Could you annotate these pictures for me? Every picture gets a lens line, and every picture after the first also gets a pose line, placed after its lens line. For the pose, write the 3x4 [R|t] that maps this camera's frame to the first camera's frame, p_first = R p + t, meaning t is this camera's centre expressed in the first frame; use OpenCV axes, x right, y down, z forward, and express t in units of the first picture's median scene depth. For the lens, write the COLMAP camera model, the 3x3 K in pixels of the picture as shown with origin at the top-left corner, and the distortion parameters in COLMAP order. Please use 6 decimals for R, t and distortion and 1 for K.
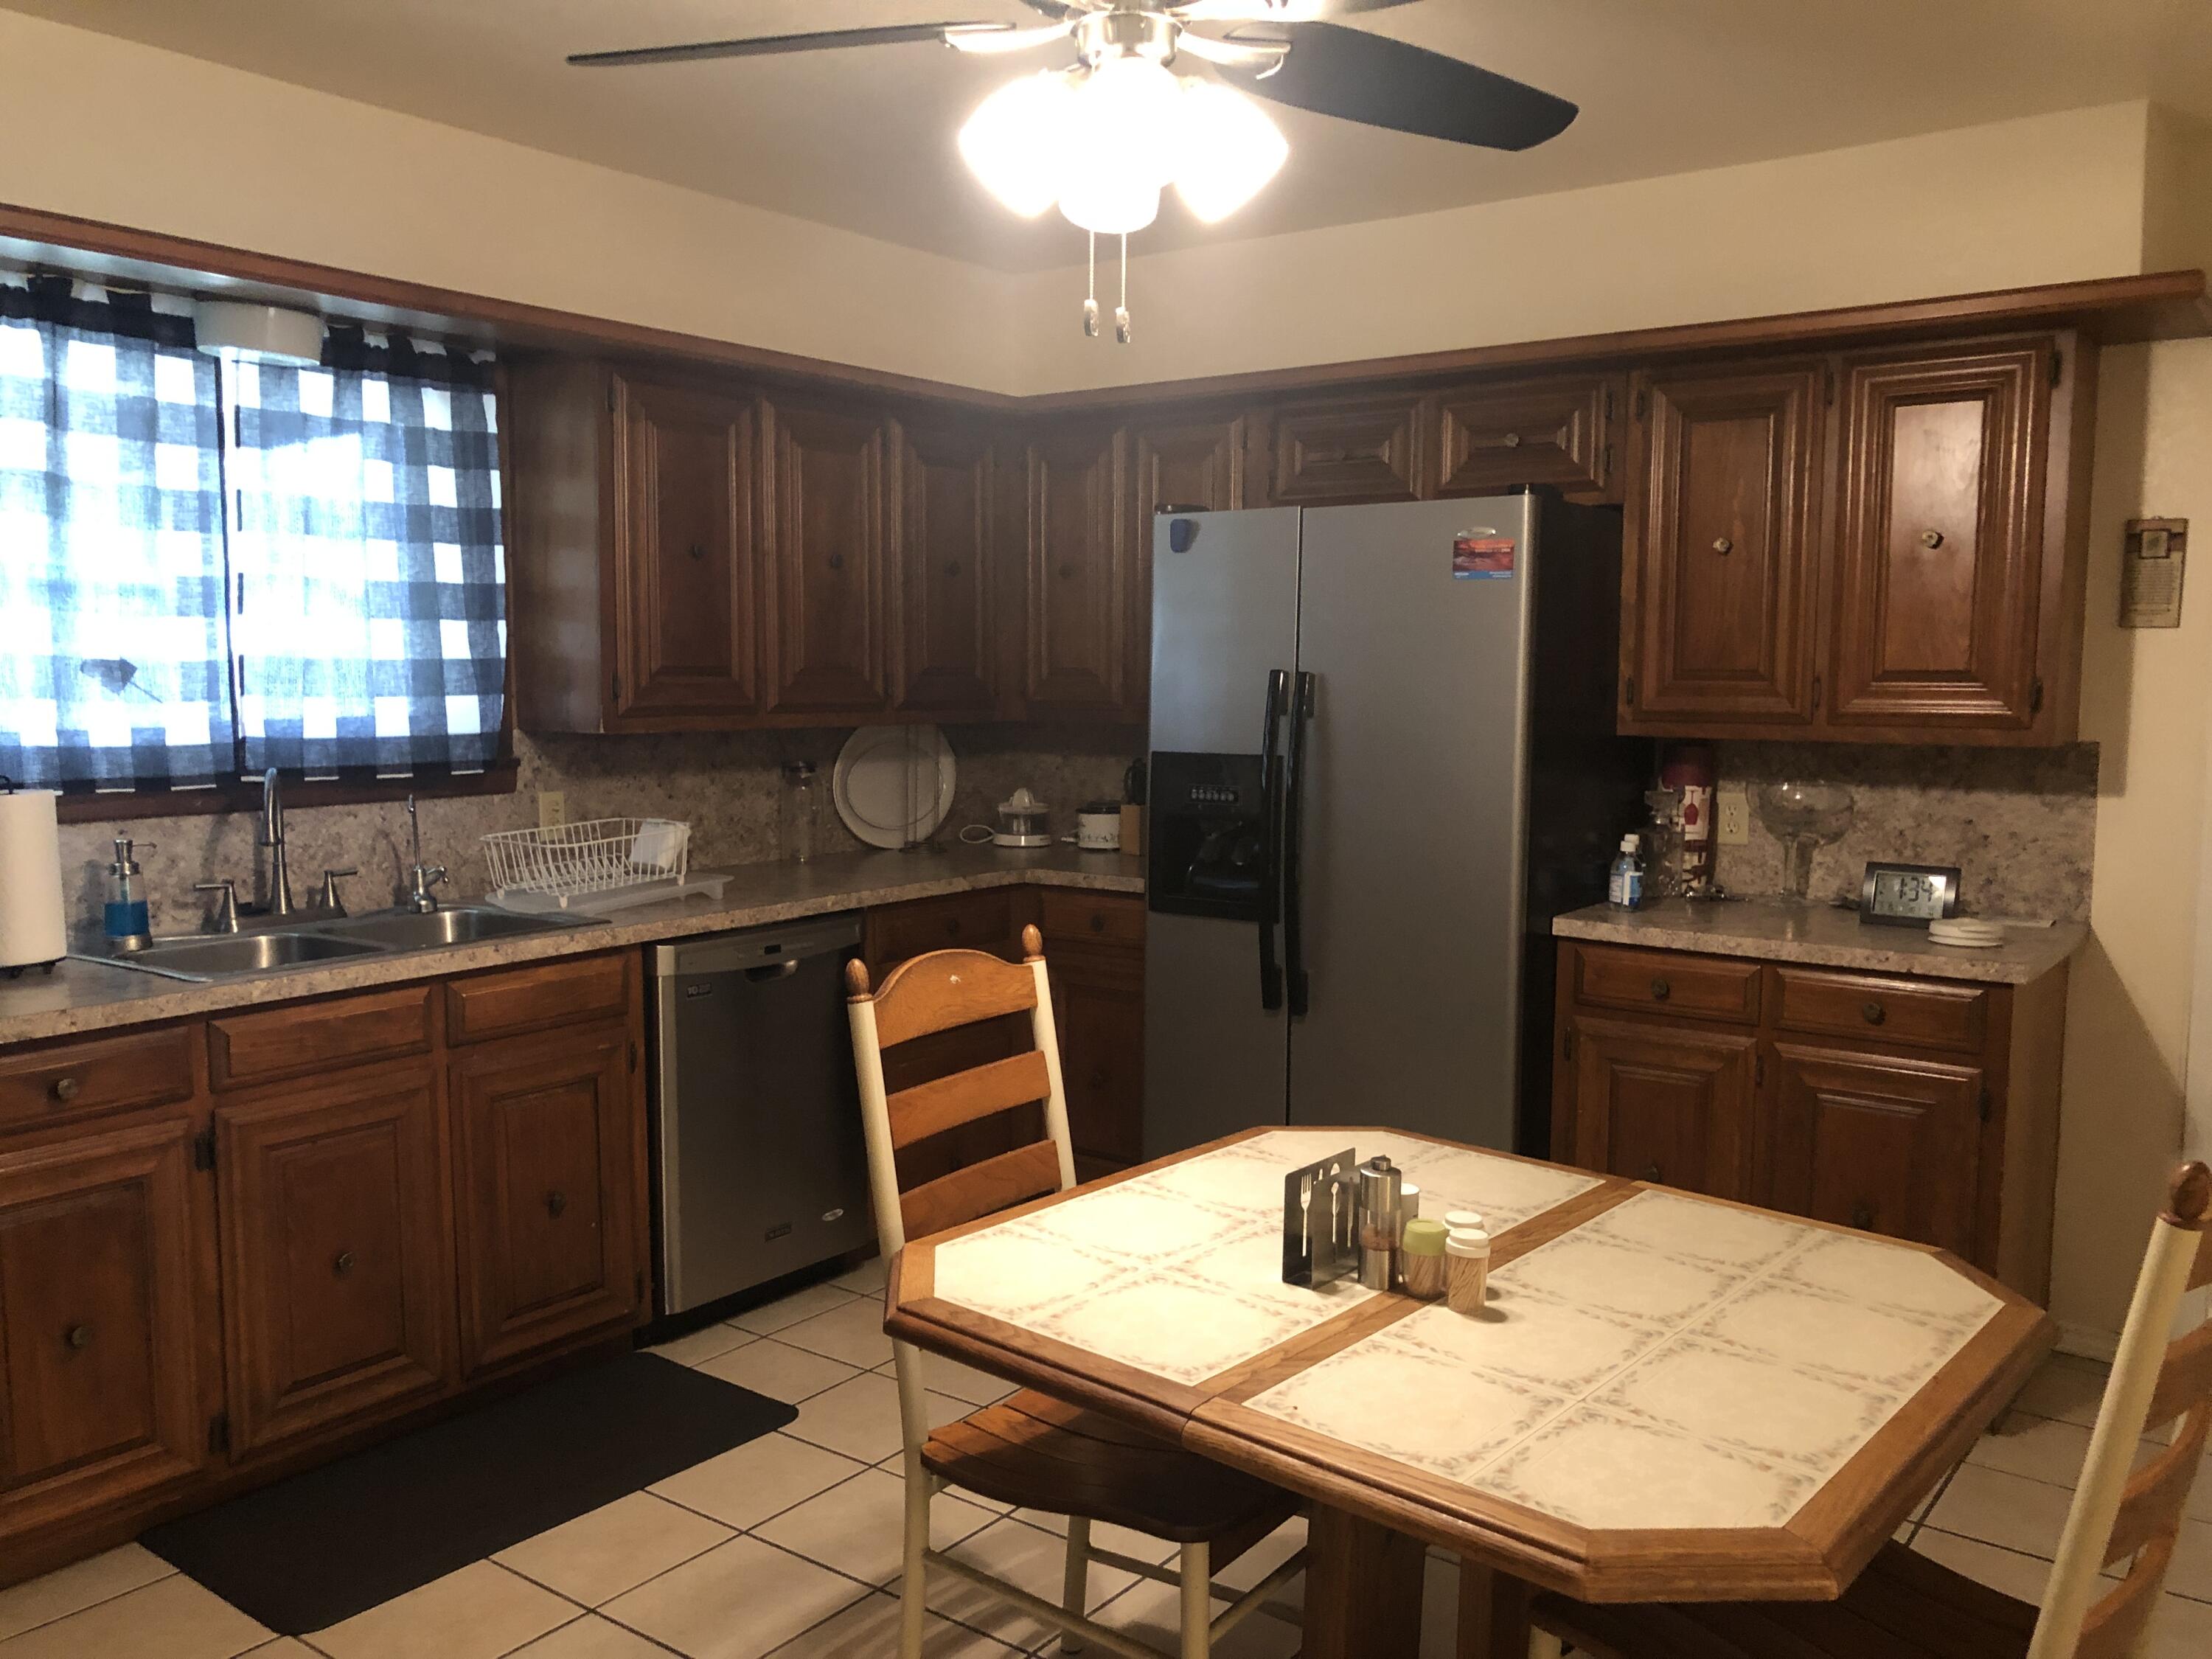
lens RADIAL K [[1792.7, 0, 1106.0], [0, 1792.7, 829.5], [0, 0, 1]] dist [0.008662, 0.010203]
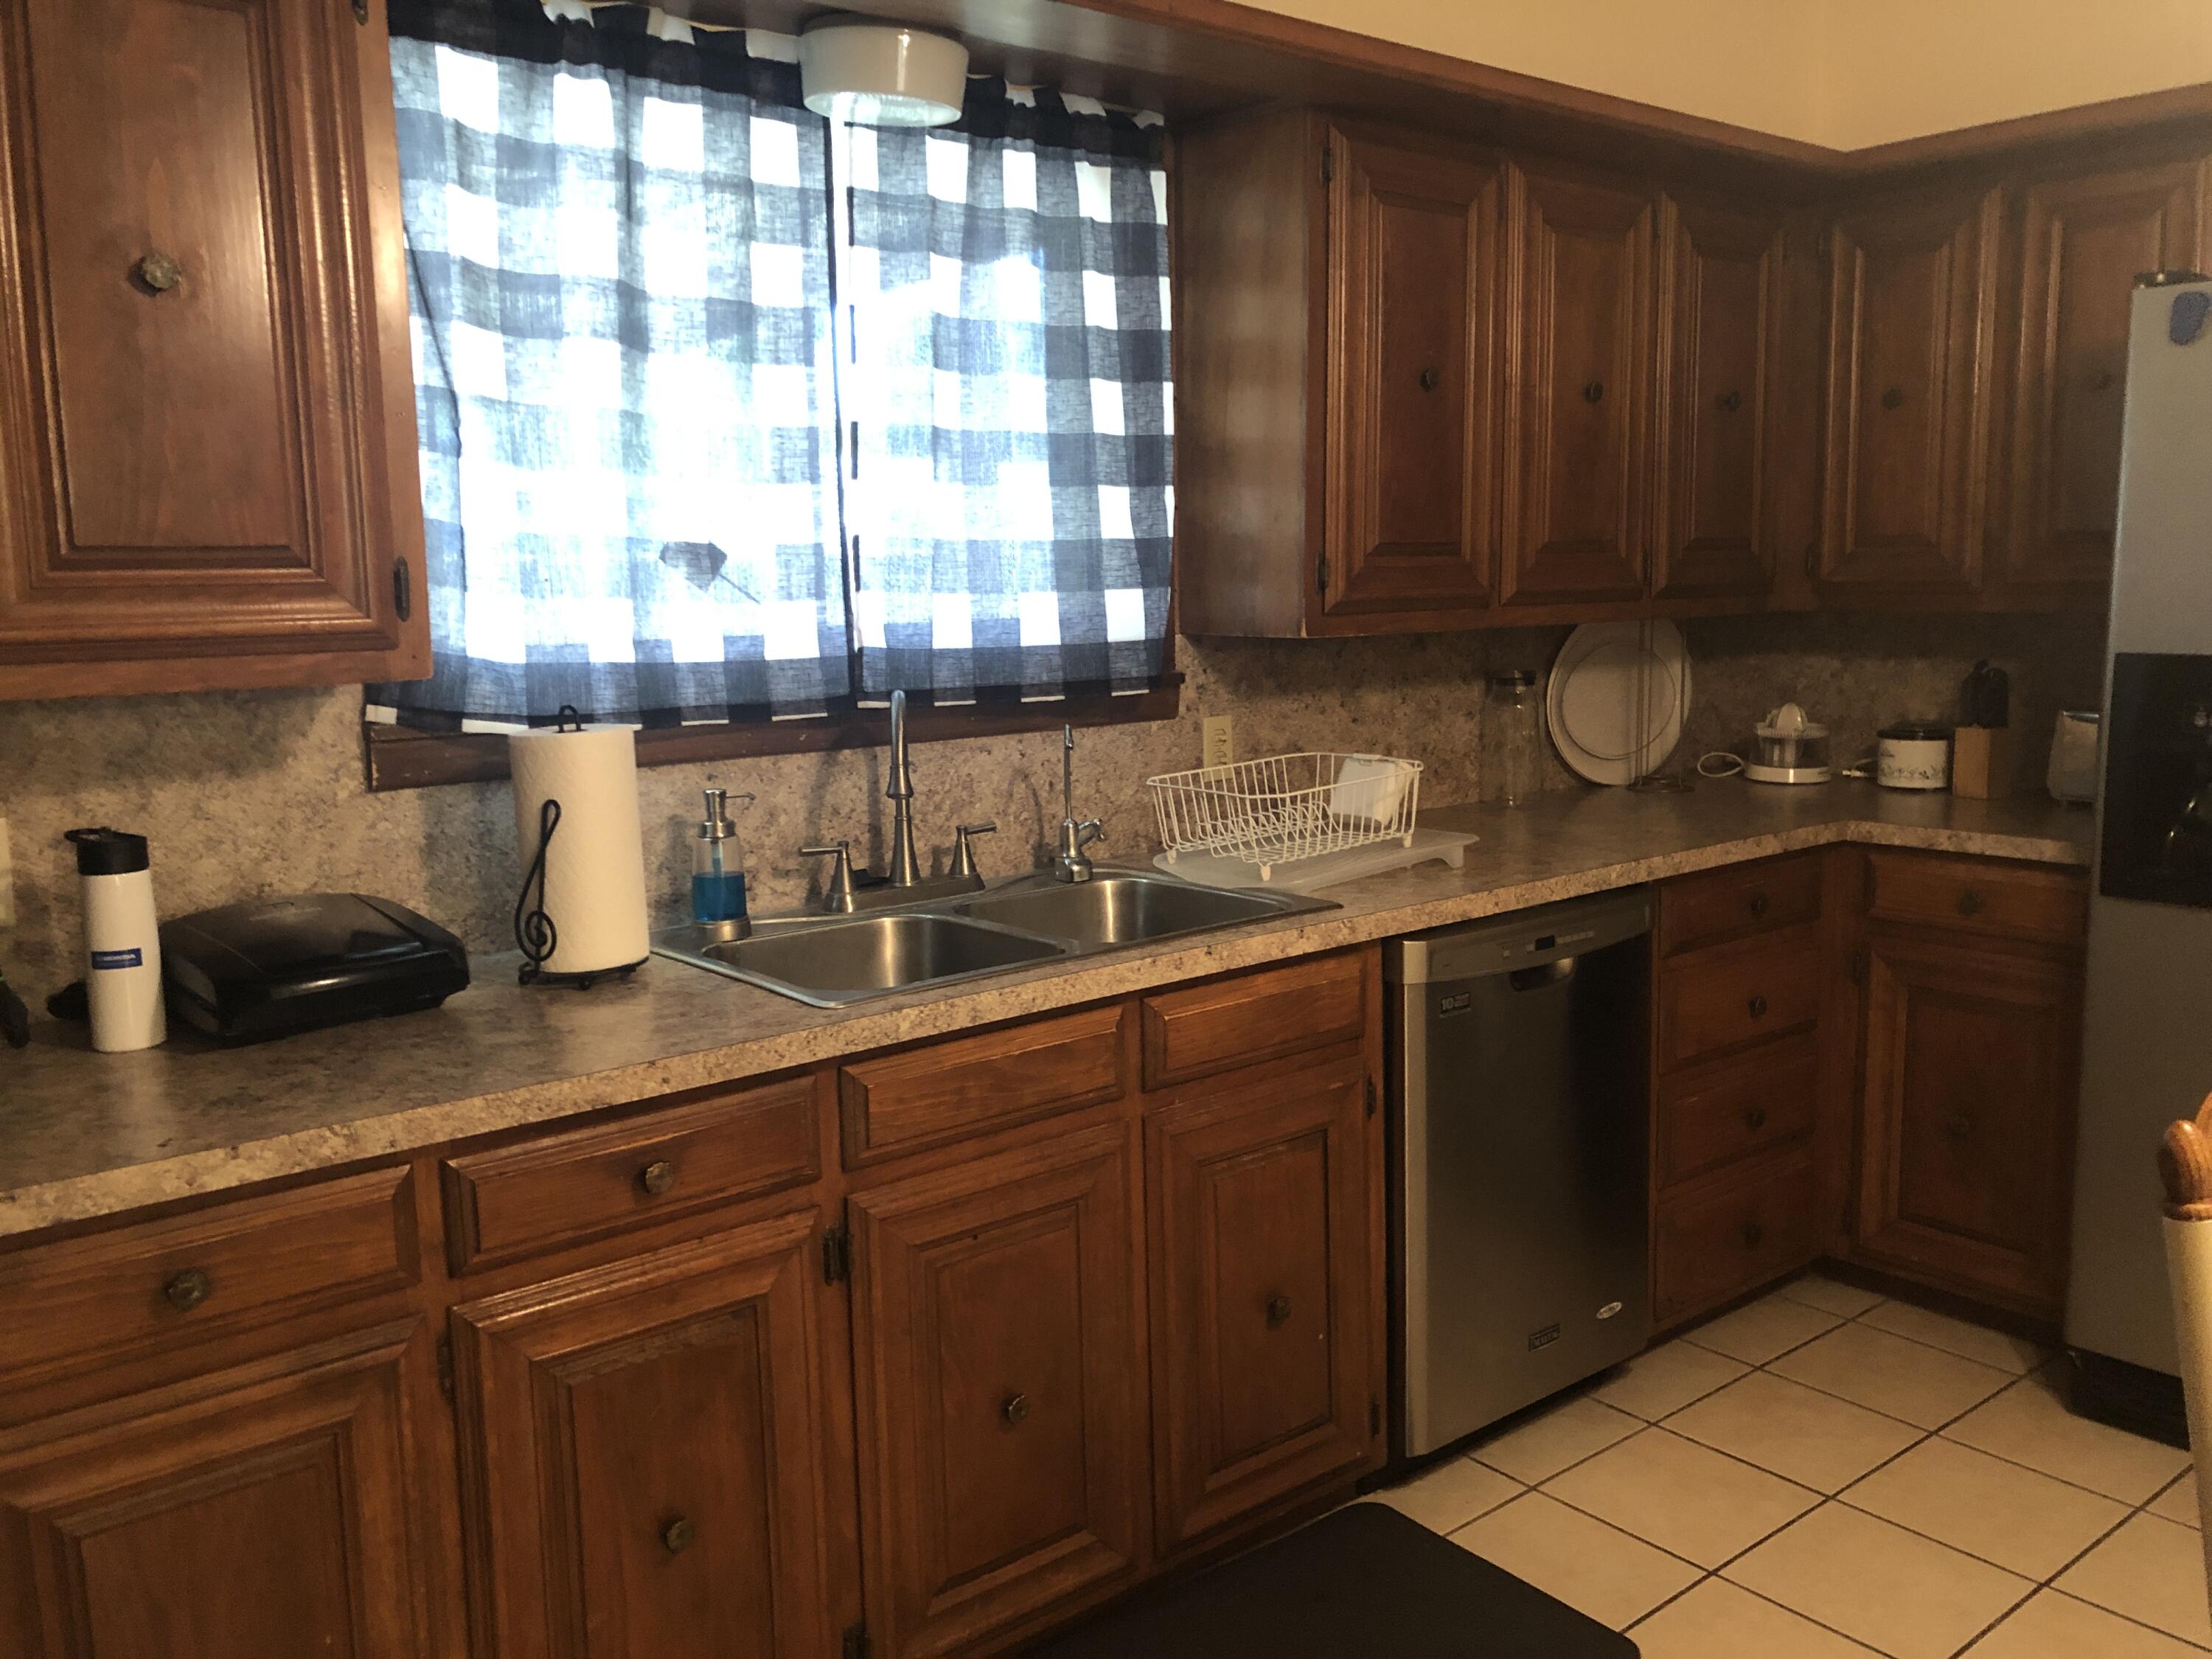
lens RADIAL K [[1816.4, 0, 1157.9], [0, 1816.4, 790.3], [0, 0, 1]] dist [0.142926, -0.434105]
pose [[0.972557, 0.009977, -0.232452, -0.182014], [-0.002253, 0.999437, 0.033467, -0.017903], [0.232655, -0.032025, 0.972032, 0.292148]]
